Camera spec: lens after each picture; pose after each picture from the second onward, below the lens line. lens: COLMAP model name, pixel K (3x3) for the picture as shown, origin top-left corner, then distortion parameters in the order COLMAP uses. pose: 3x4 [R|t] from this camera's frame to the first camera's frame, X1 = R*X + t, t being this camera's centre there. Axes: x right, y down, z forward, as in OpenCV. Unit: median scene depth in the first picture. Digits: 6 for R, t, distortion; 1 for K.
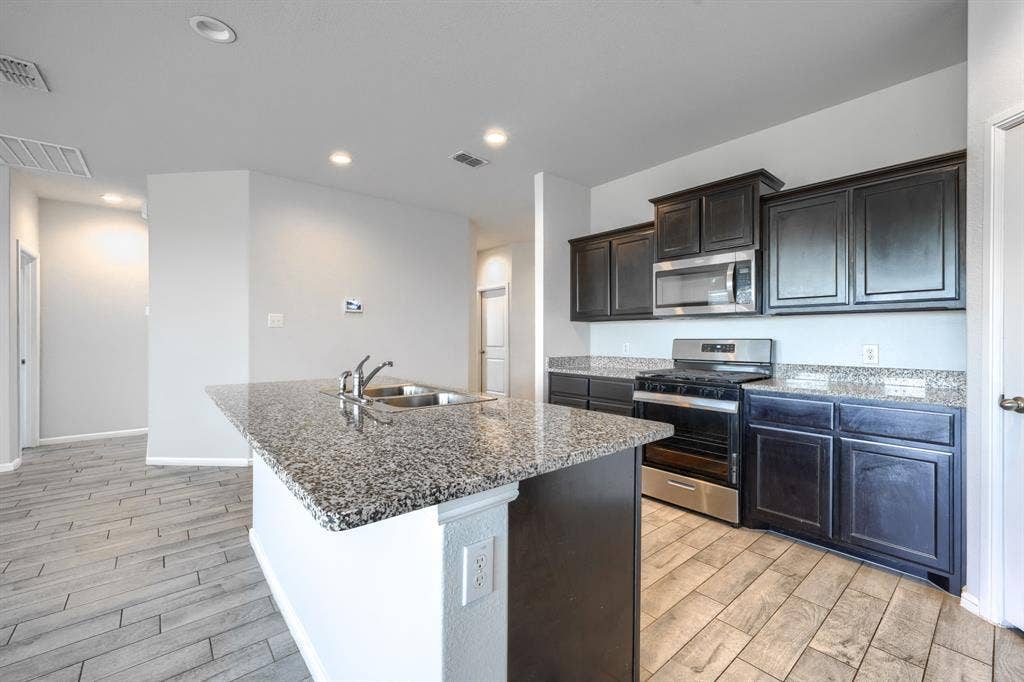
lens RADIAL K [[431.2, 0, 507.7], [0, 431.2, 335.3], [0, 0, 1]] dist [-0.008146, 0.000106]
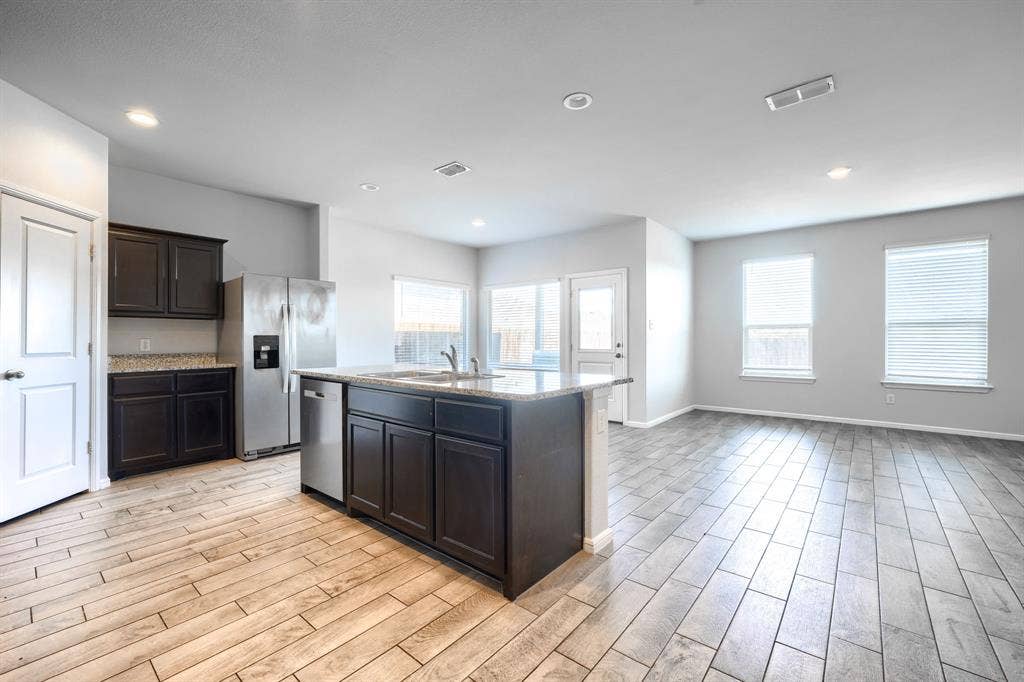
lens RADIAL K [[429.8, 0, 514.4], [0, 429.8, 337.4], [0, 0, 1]] dist [-0.001757, 0.000080]
pose [[-0.982938, -0.001222, -0.183931, -0.160891], [-0.000132, 0.999982, -0.005941, 0.018365], [0.183935, -0.005815, -0.982921, 1.476947]]
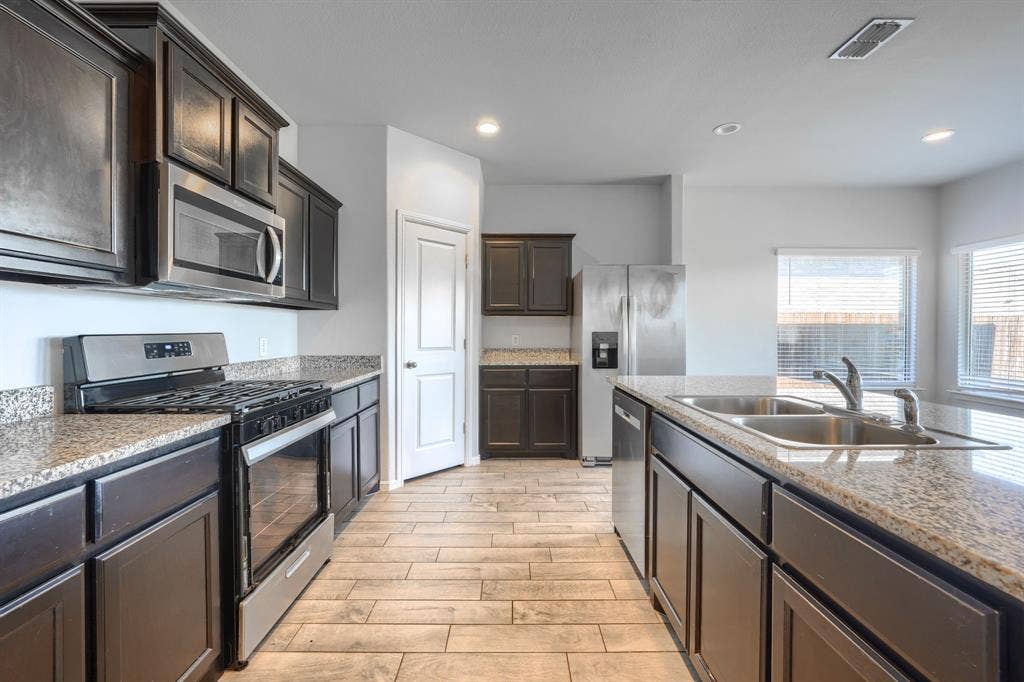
lens RADIAL K [[431.2, 0, 507.7], [0, 431.2, 335.3], [0, 0, 1]] dist [-0.008146, 0.000106]
pose [[-0.767329, -0.009777, 0.641179, -0.211222], [-0.004165, 0.999939, 0.010263, 0.003429], [-0.641240, 0.005205, -0.767323, 1.145637]]
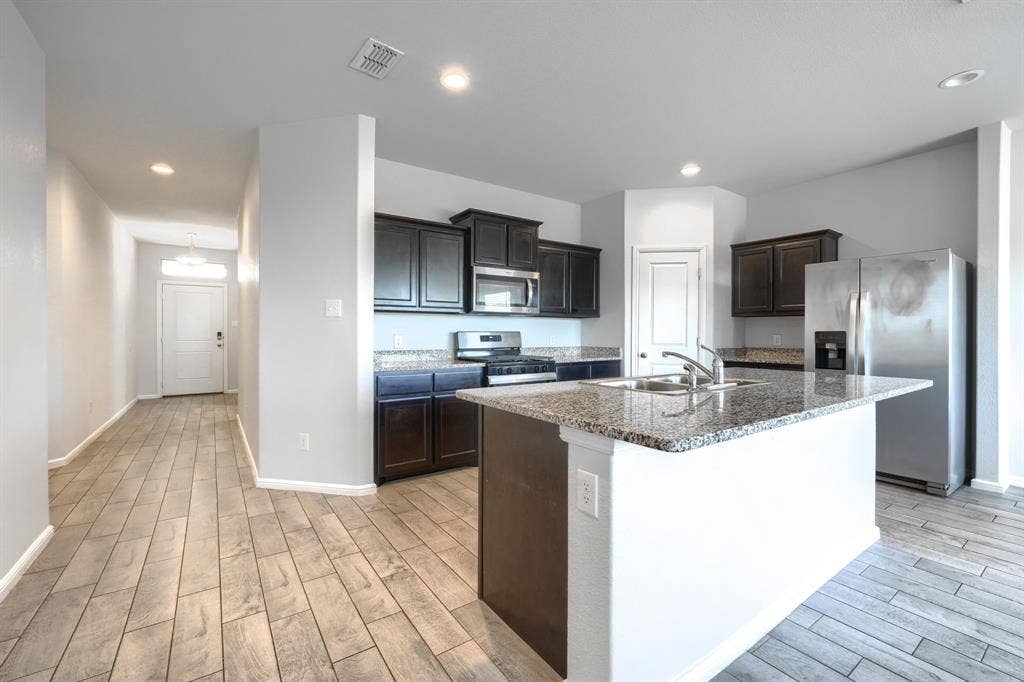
lens RADIAL K [[429.8, 0, 514.4], [0, 429.8, 337.4], [0, 0, 1]] dist [-0.001757, 0.000080]
pose [[0.073319, -0.012260, 0.997233, -0.824759], [-0.004536, 0.999910, 0.012626, 0.009782], [-0.997298, -0.005450, 0.073257, 0.830051]]
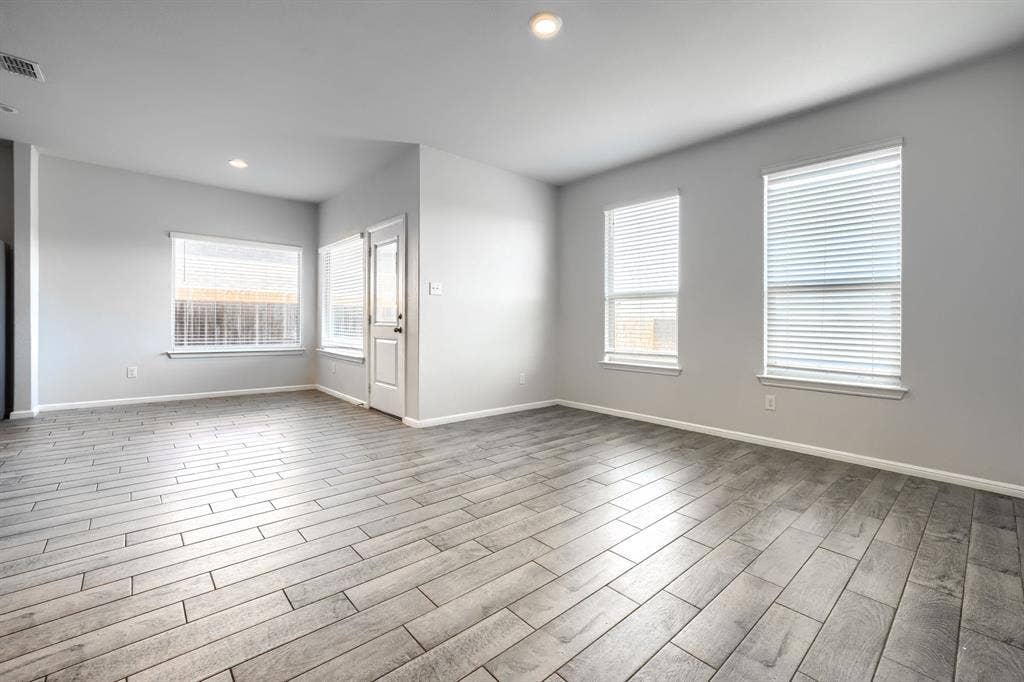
lens RADIAL K [[436.4, 0, 513.5], [0, 436.4, 326.1], [0, 0, 1]] dist [-0.000873, 0.000116]
pose [[-0.999339, -0.016694, -0.032305, -1.220419], [-0.016815, 0.999853, 0.003480, 0.059492], [0.032243, 0.004021, -0.999472, 1.197921]]
